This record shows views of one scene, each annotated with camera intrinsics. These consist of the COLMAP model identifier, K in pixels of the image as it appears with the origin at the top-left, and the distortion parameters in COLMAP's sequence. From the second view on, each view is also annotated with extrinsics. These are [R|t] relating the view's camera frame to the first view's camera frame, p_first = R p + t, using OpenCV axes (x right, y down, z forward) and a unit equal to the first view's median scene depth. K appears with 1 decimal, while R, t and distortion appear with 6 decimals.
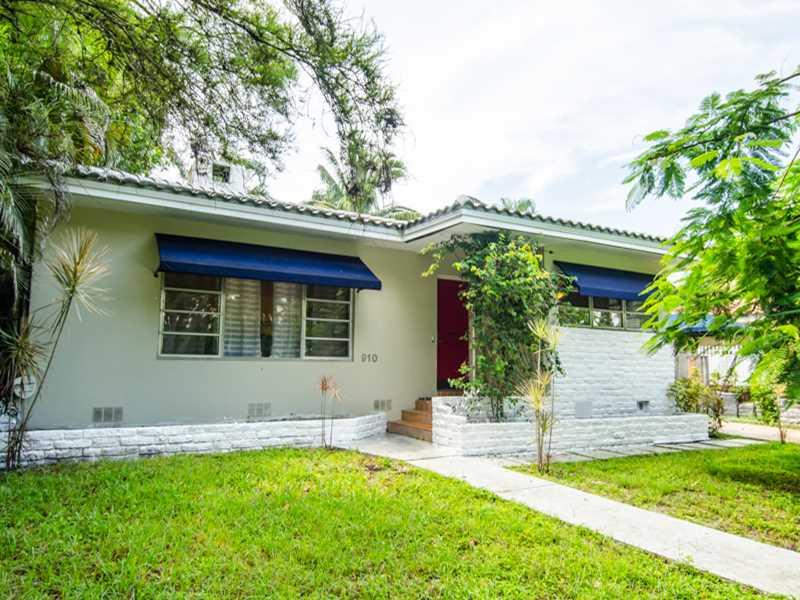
lens RADIAL K [[548.9, 0, 402.0], [0, 548.9, 297.6], [0, 0, 1]] dist [0.036722, -0.027506]
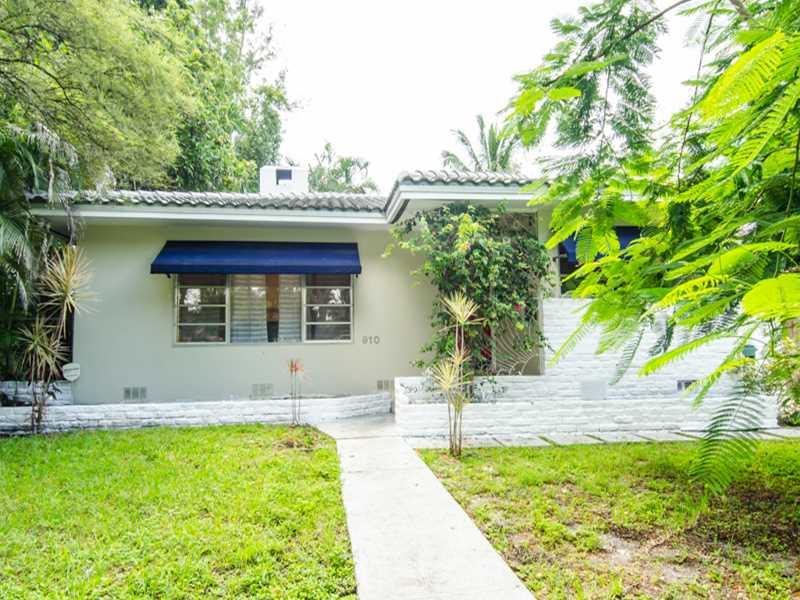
lens RADIAL K [[548.9, 0, 404.2], [0, 548.9, 300.7], [0, 0, 1]] dist [0.036722, -0.027506]
pose [[0.926113, -0.056296, -0.373023, 0.434954], [0.074145, 0.996679, 0.033664, 0.008261], [0.369889, -0.058834, 0.927211, 0.082197]]
